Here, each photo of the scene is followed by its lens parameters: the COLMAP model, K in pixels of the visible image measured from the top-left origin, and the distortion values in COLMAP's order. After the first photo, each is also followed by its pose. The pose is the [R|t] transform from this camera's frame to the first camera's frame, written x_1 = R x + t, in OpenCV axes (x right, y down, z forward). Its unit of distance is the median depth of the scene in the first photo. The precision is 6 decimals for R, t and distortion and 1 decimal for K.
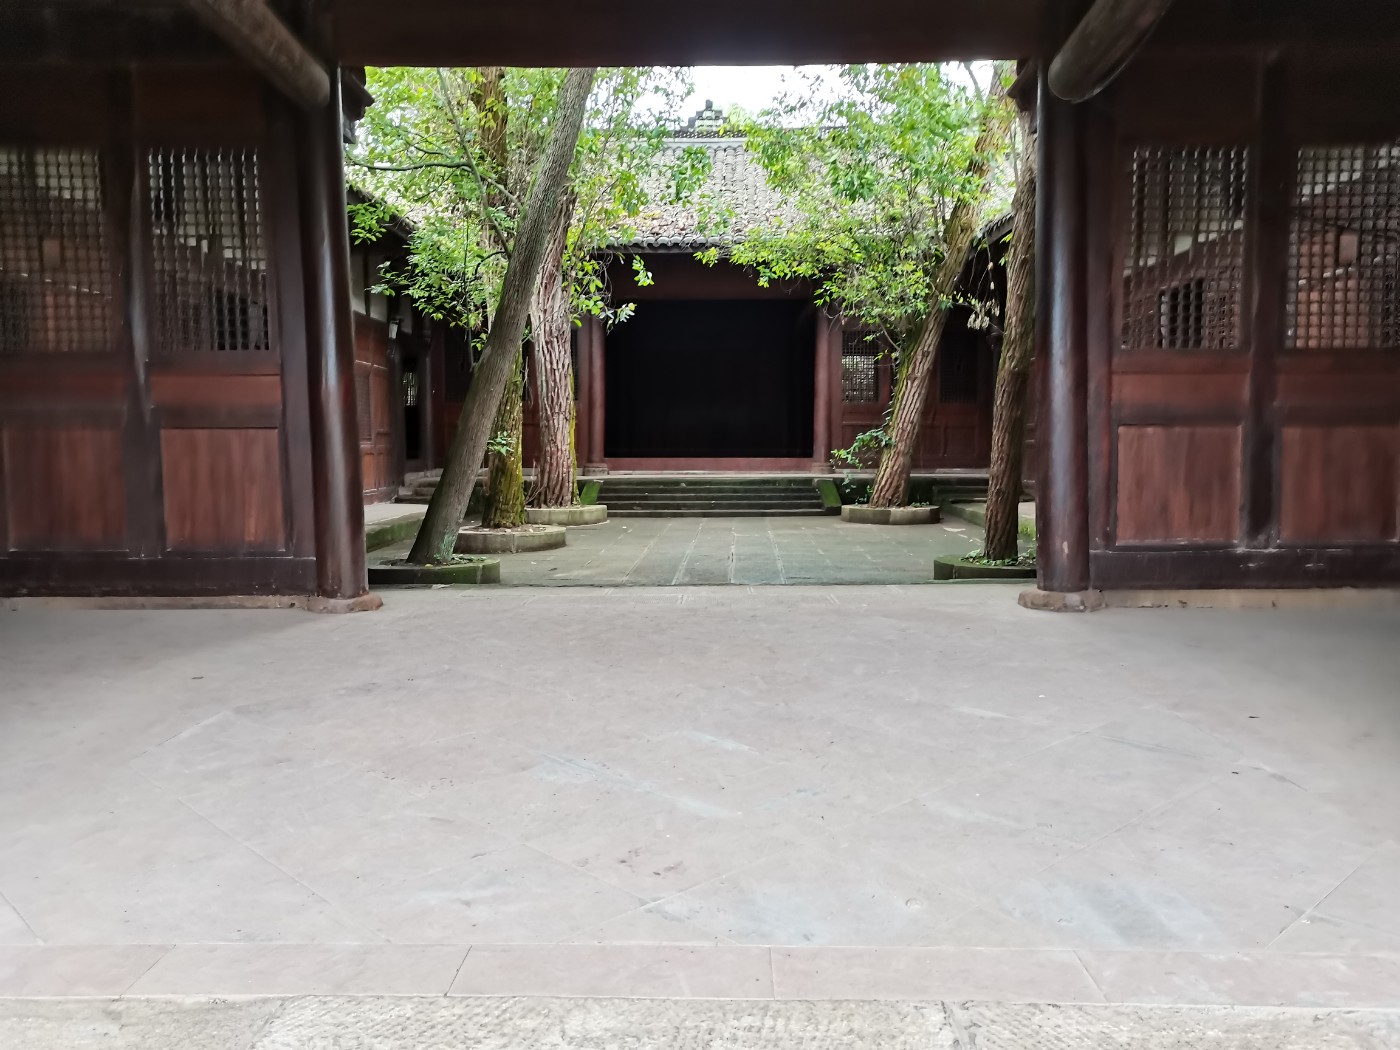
lens RADIAL K [[1066.1, 0, 700.0], [0, 1066.1, 525.0], [0, 0, 1]] dist [-0.003238, -0.001965]
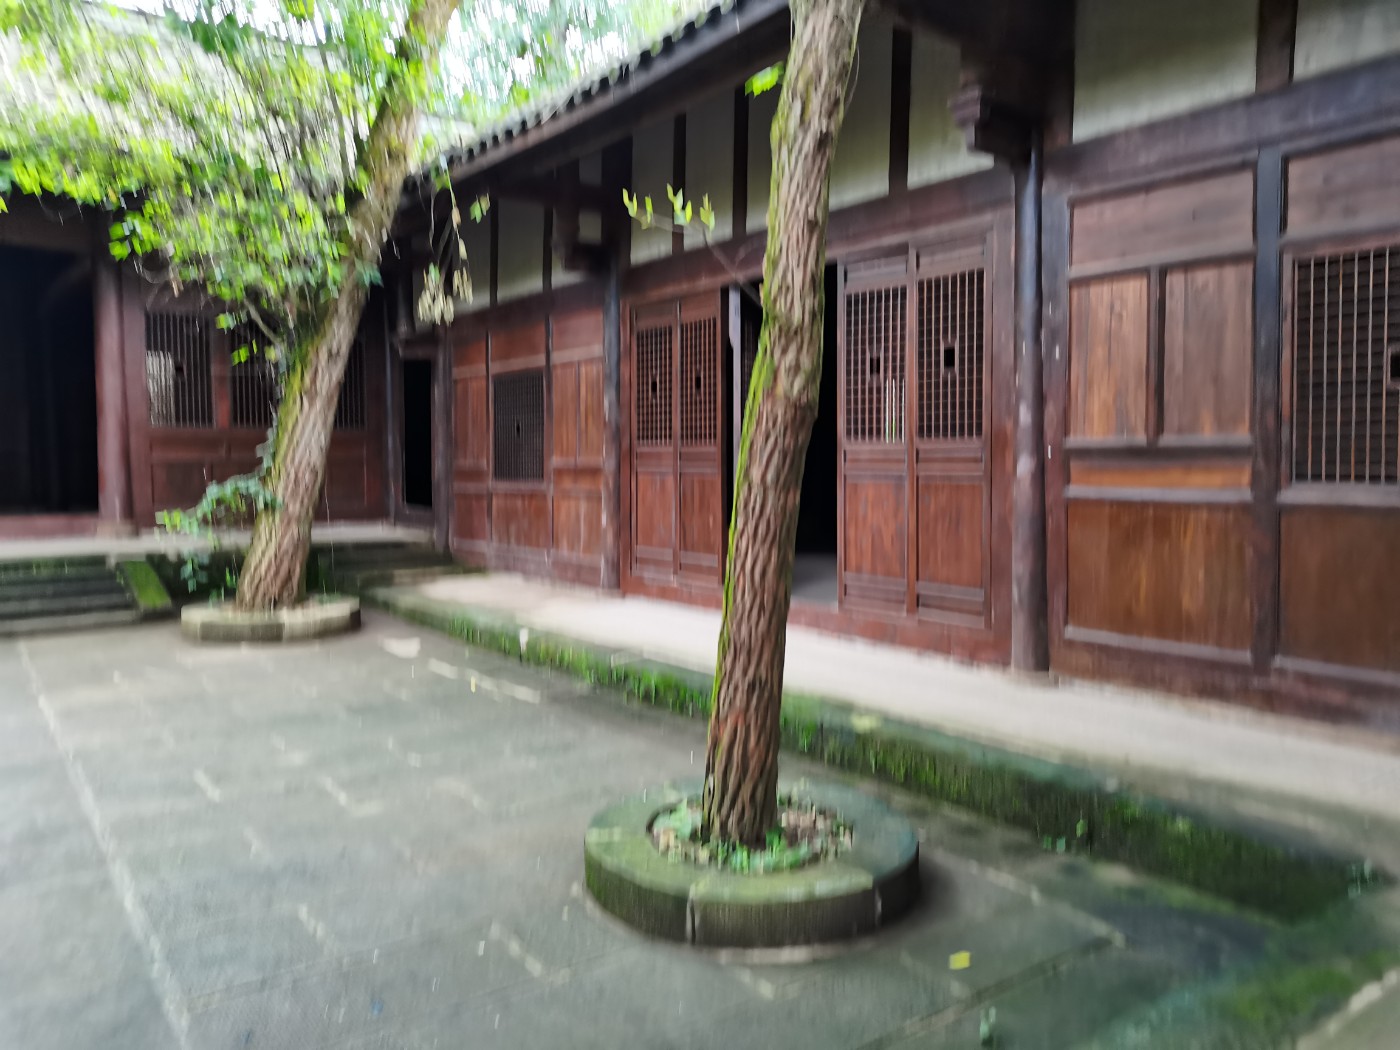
lens RADIAL K [[1072.3, 0, 698.7], [0, 1072.3, 506.5], [0, 0, 1]] dist [0.070195, 0.001290]
pose [[0.798485, -0.025254, 0.601485, 0.004621], [0.044570, 0.998858, -0.017230, -0.051686], [-0.600362, 0.040566, 0.798699, 0.364361]]
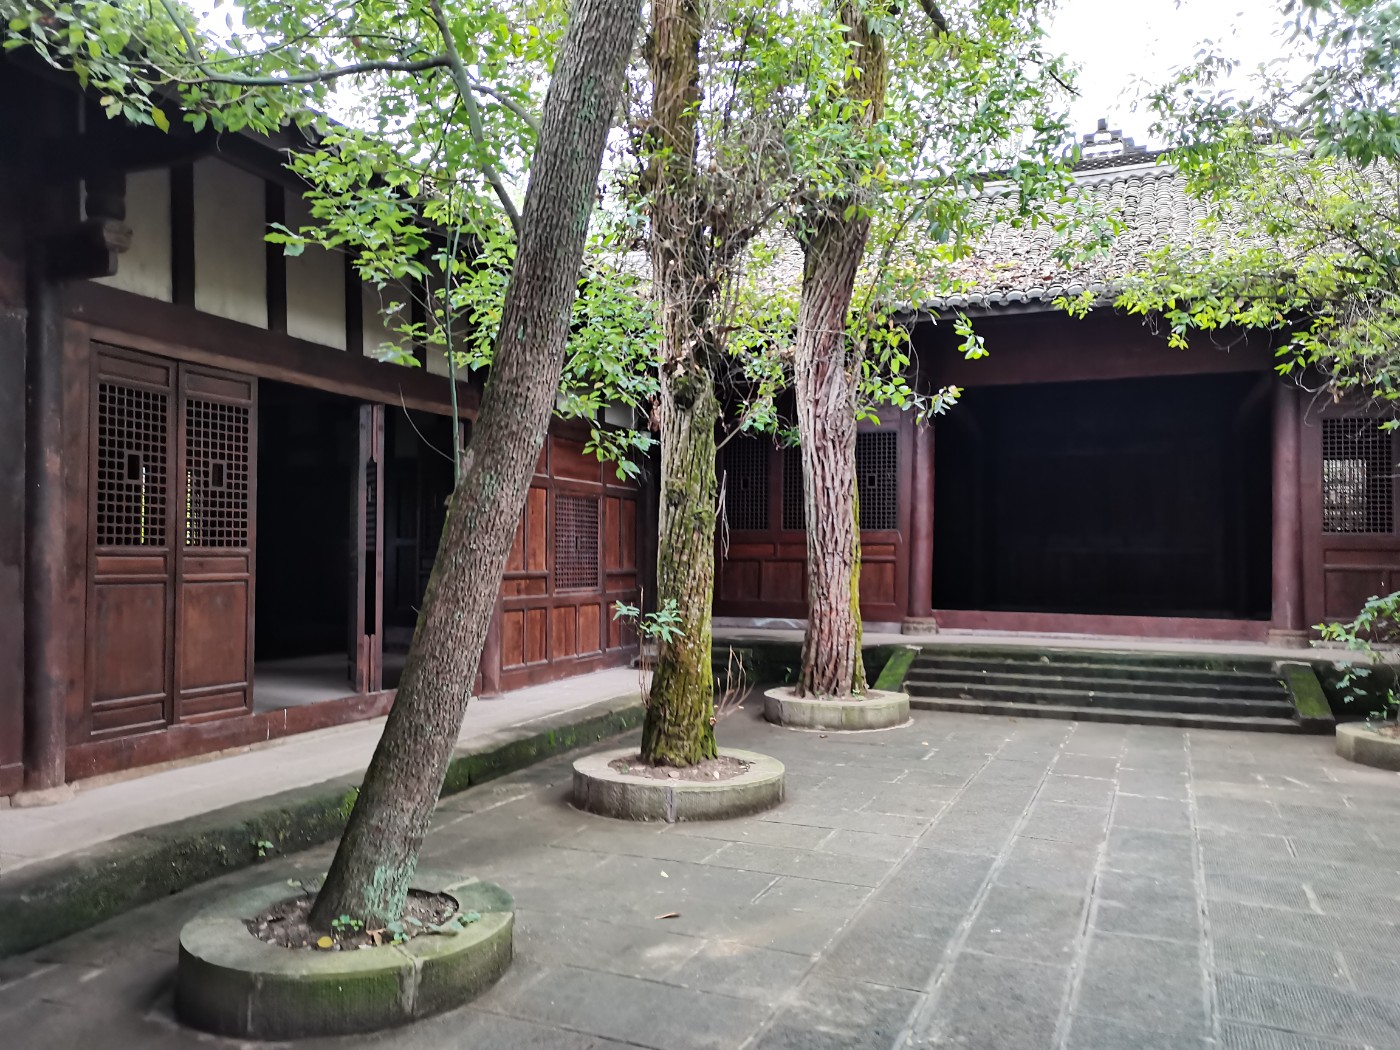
lens RADIAL K [[1081.9, 0, 678.1], [0, 1081.9, 525.4], [0, 0, 1]] dist [0.038984, -0.009028]
pose [[0.927659, 0.001446, -0.373425, 0.027725], [-0.040722, 0.994421, -0.097310, -0.051764], [0.371201, 0.105477, 0.922542, 0.333976]]
